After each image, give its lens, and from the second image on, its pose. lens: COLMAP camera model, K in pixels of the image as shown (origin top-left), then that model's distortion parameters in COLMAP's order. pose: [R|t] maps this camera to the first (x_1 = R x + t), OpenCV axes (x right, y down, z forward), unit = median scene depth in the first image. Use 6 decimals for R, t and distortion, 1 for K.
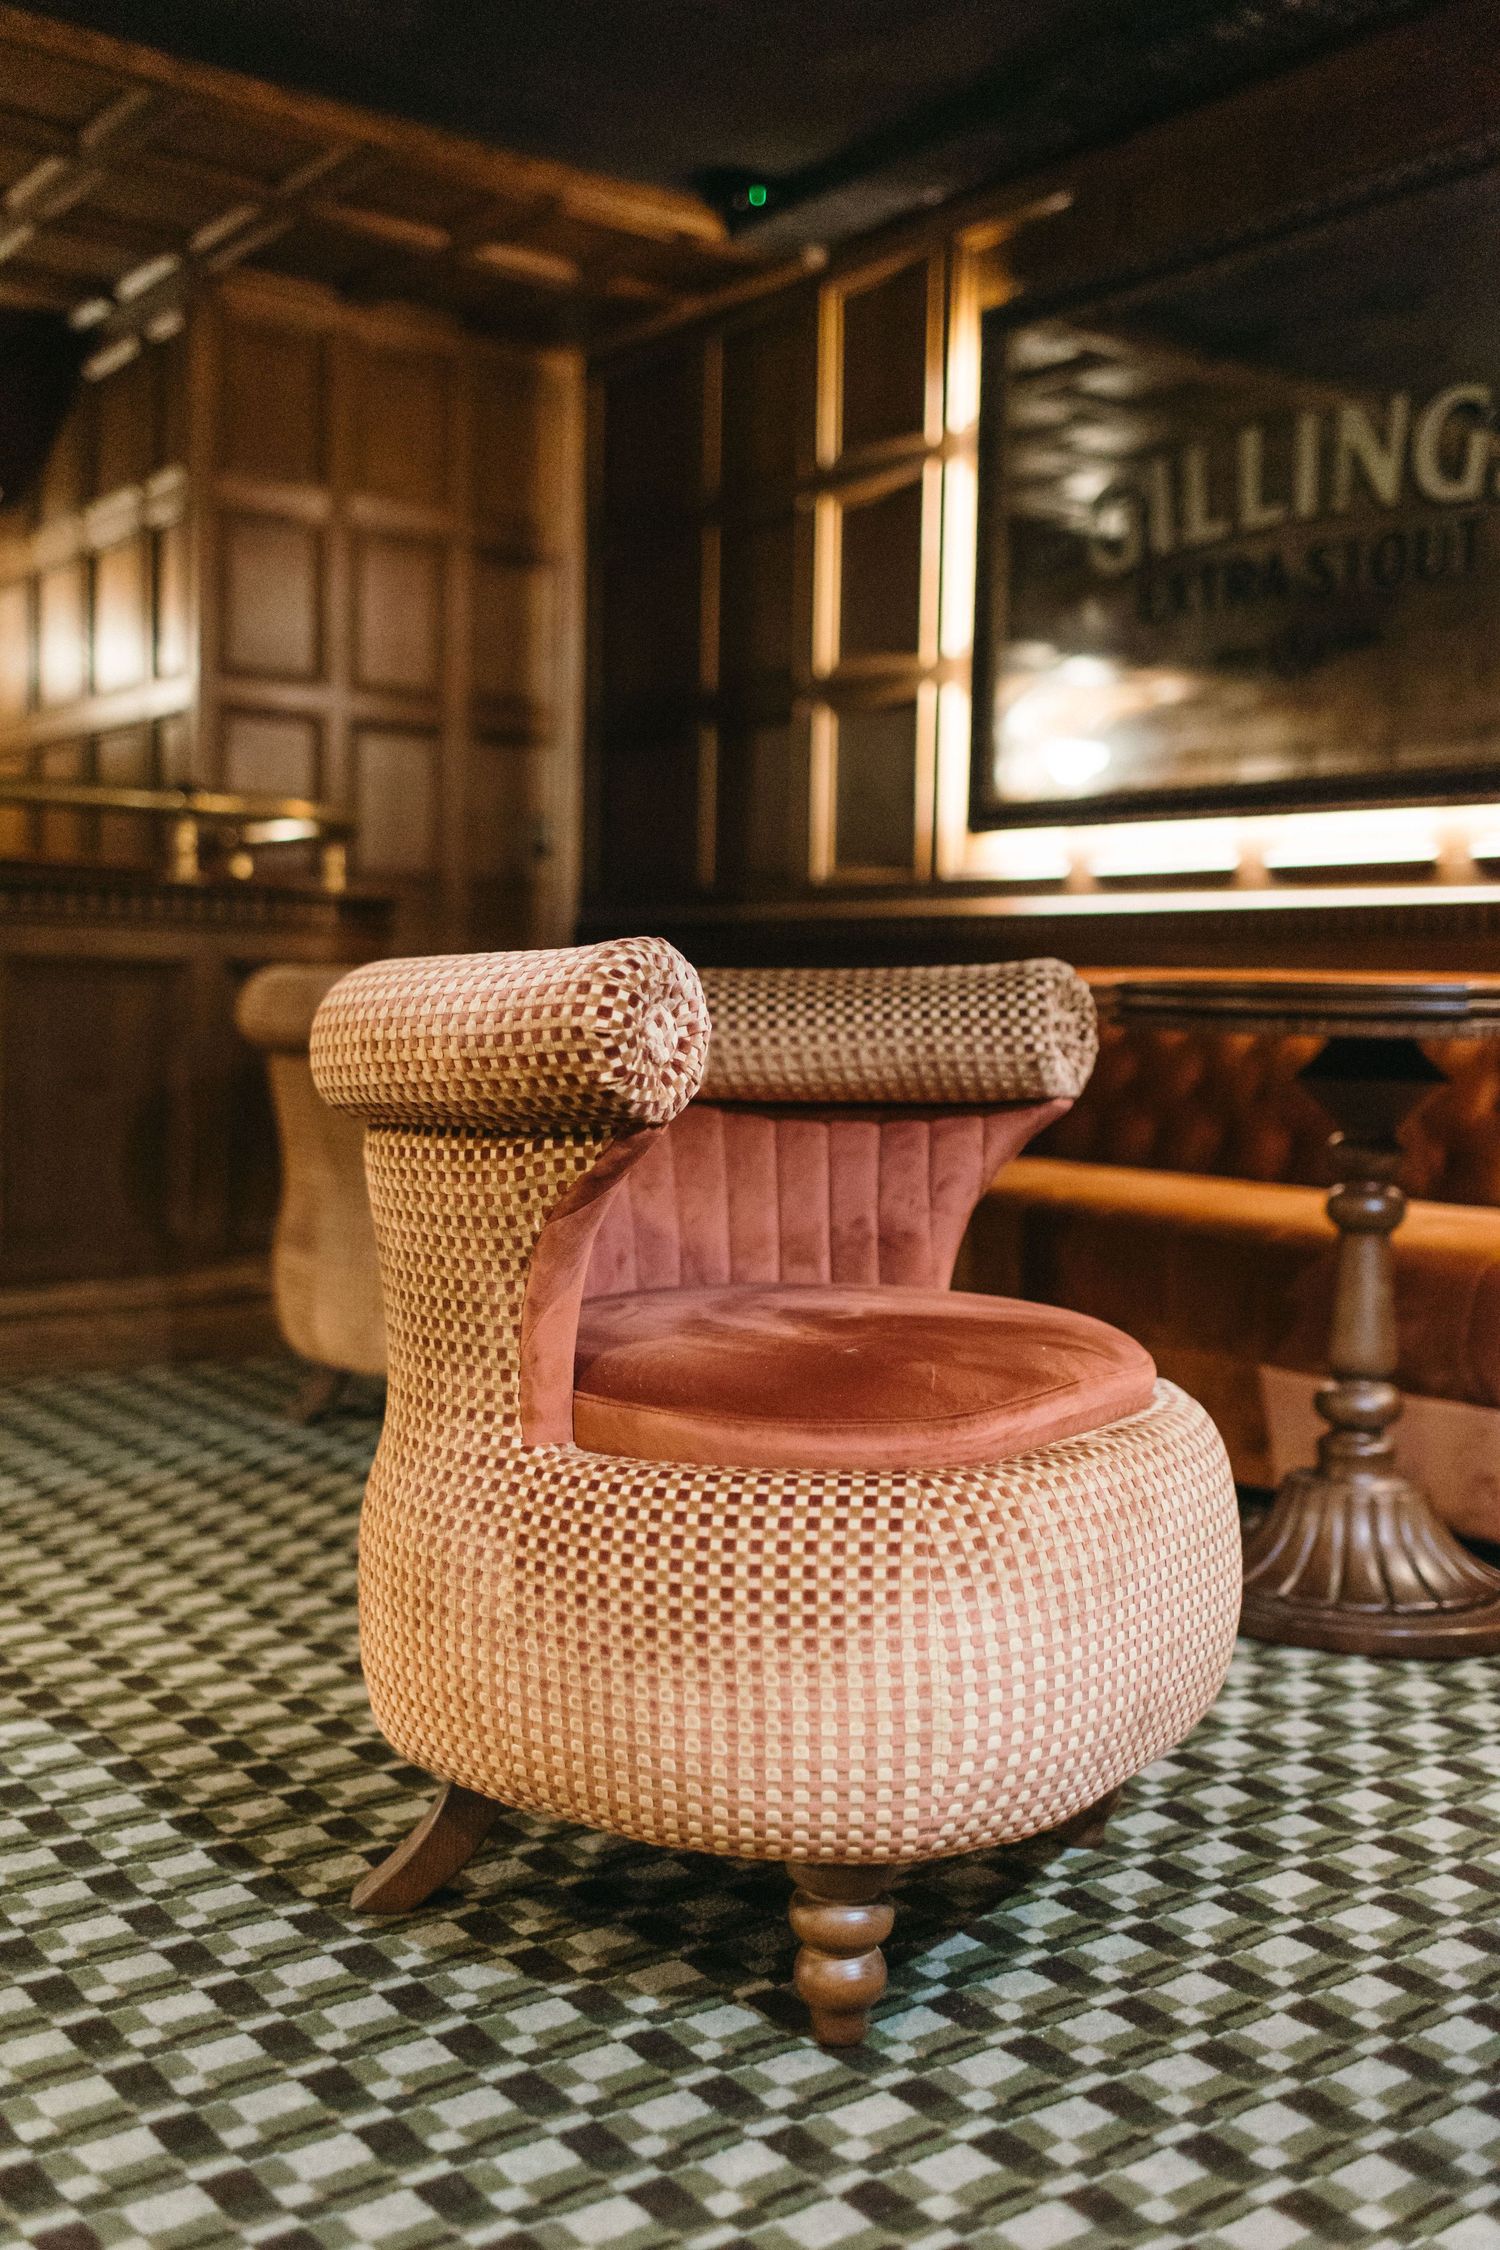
lens RADIAL K [[2233.3, 0, 750.5], [0, 2233.3, 1108.7], [0, 0, 1]] dist [0.006207, 0.000000]
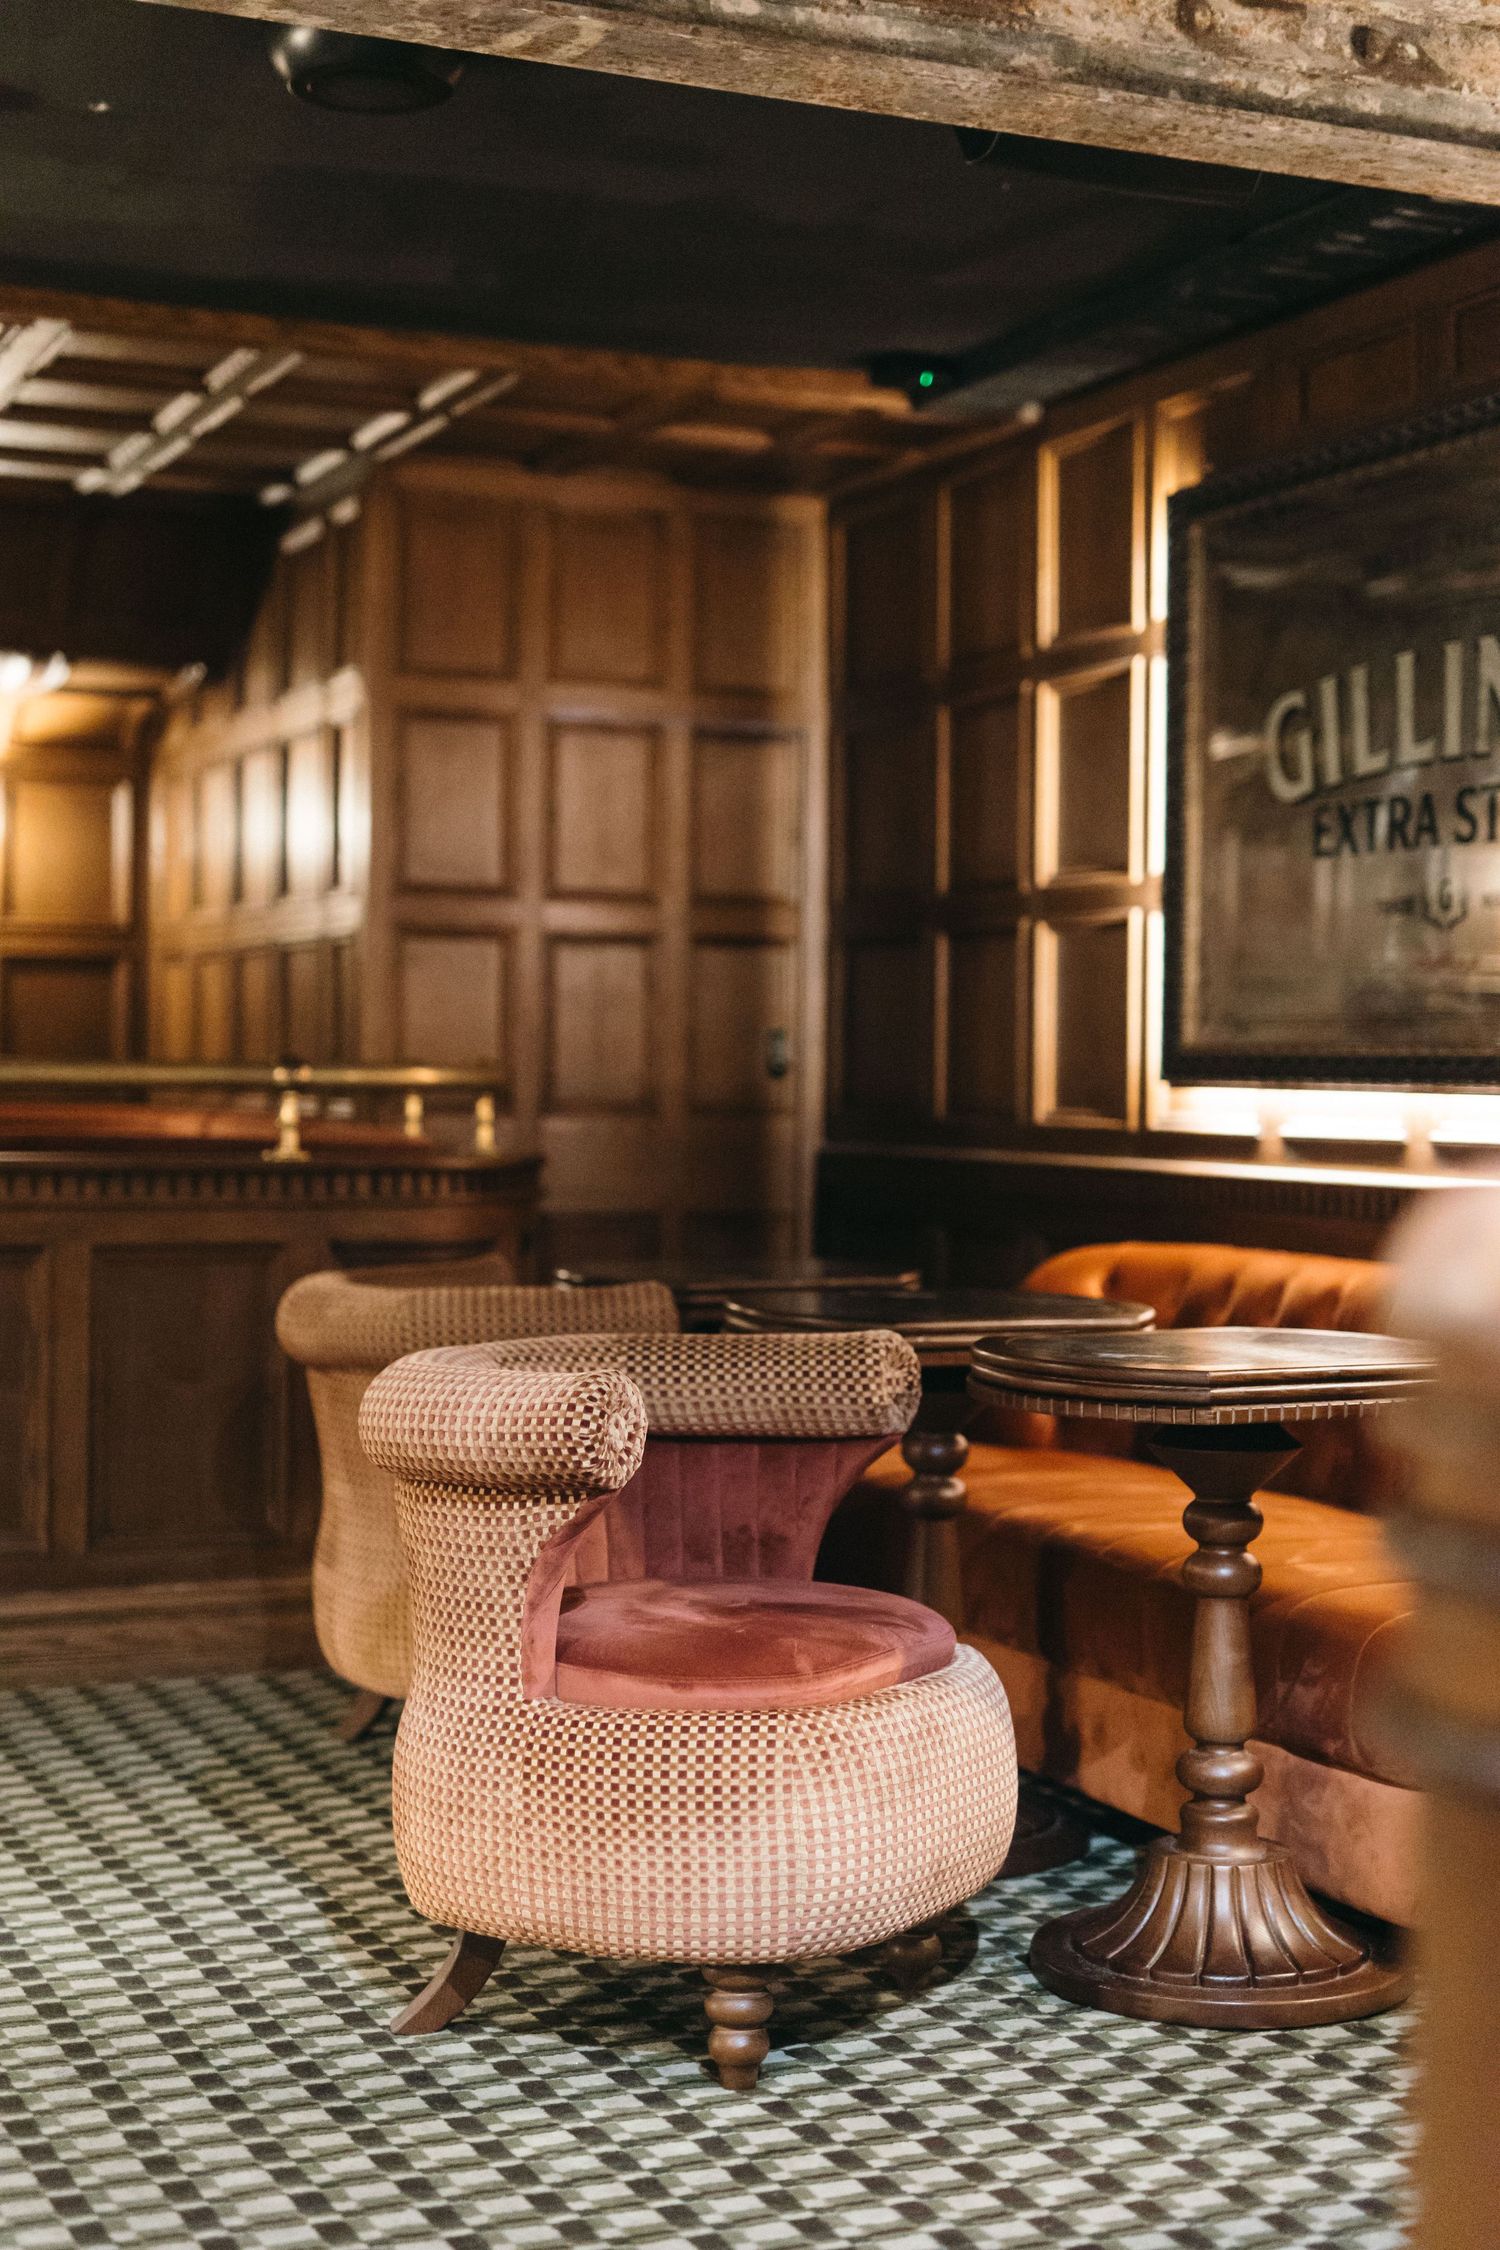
lens RADIAL K [[3092.5, 0, 754.8], [0, 3092.5, 1135.9], [0, 0, 1]] dist [0.001327, 0.000000]
pose [[0.998417, -0.010115, 0.055333, -0.060445], [0.012228, 0.999203, -0.037990, -0.153294], [-0.054904, 0.038607, 0.997745, -1.146732]]
